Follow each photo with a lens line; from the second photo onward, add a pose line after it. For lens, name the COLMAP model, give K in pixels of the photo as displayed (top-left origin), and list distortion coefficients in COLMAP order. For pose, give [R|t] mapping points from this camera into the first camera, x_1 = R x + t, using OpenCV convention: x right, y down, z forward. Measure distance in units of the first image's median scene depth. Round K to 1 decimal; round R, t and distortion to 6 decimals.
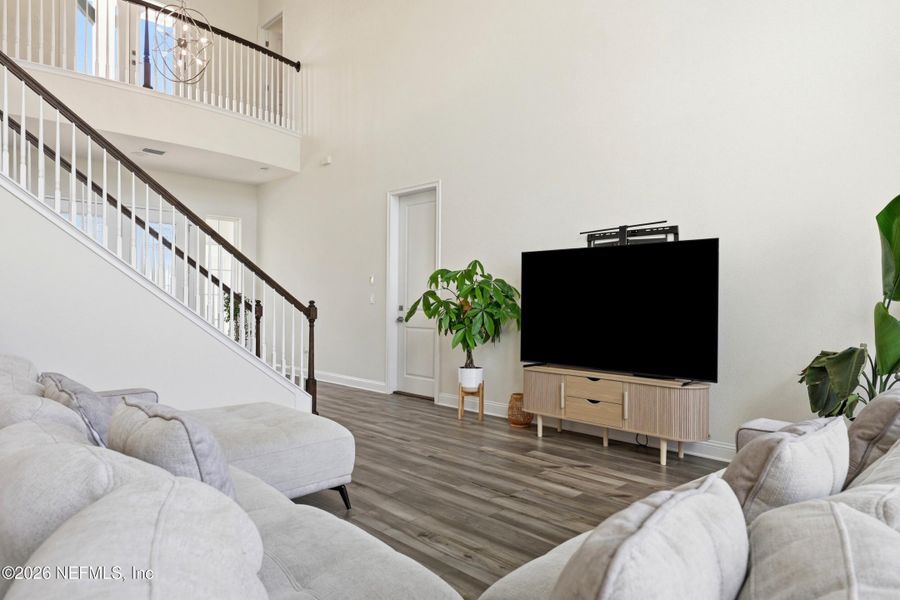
lens RADIAL K [[561.5, 0, 418.9], [0, 561.5, 312.5], [0, 0, 1]] dist [-0.002327, -0.000675]
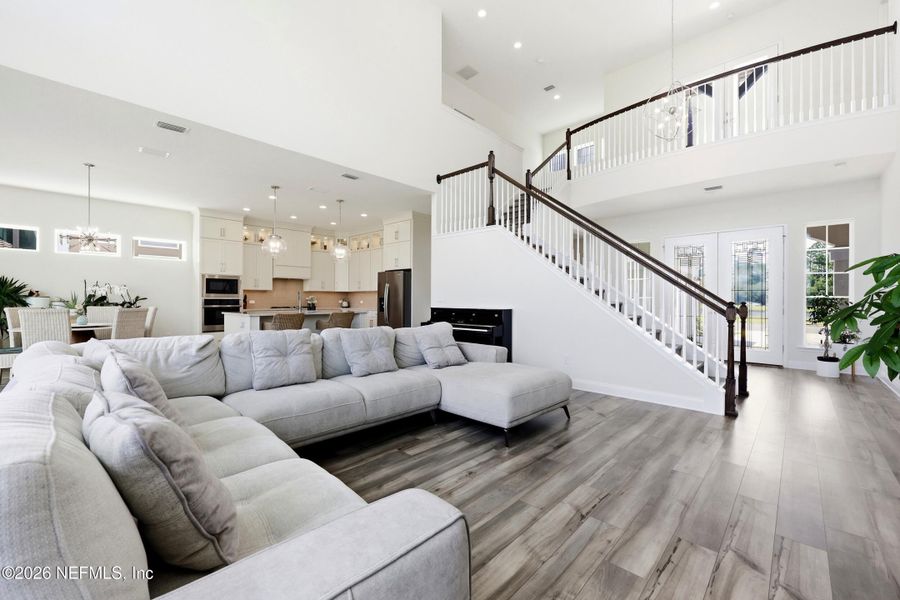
lens RADIAL K [[364.6, 0, 450.0], [0, 364.6, 300.0], [0, 0, 1]] dist [-0.001316, -0.000277]
pose [[0.065948, -0.000515, -0.997823, 0.541775], [-0.025505, 0.999672, -0.002201, -0.012212], [0.997497, 0.025595, 0.065913, 0.537957]]
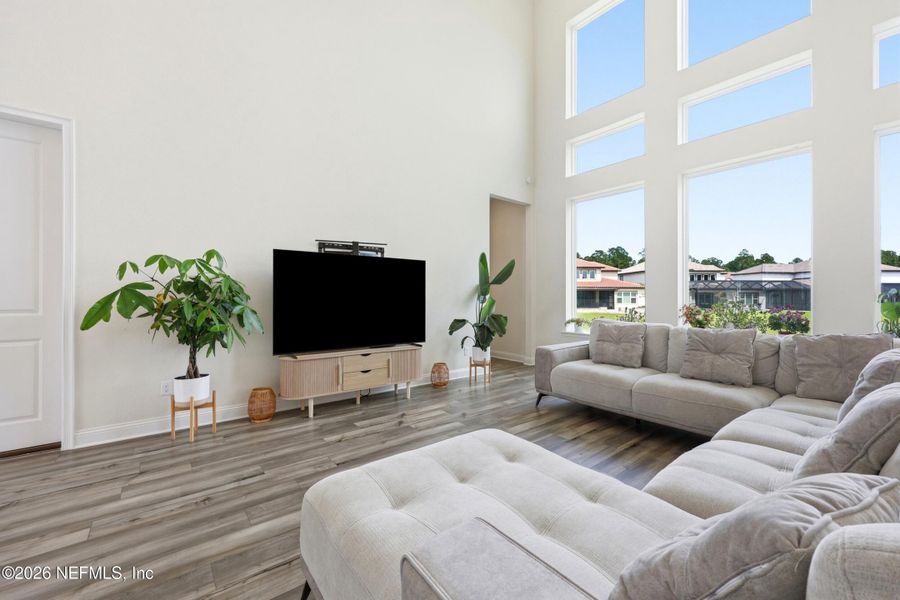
lens RADIAL K [[364.6, 0, 450.0], [0, 364.6, 300.0], [0, 0, 1]] dist [-0.001316, -0.000277]
pose [[0.071846, -0.011471, 0.997350, -0.513642], [0.023278, 0.999681, 0.009821, -0.014030], [-0.997144, 0.022511, 0.072090, 0.703772]]
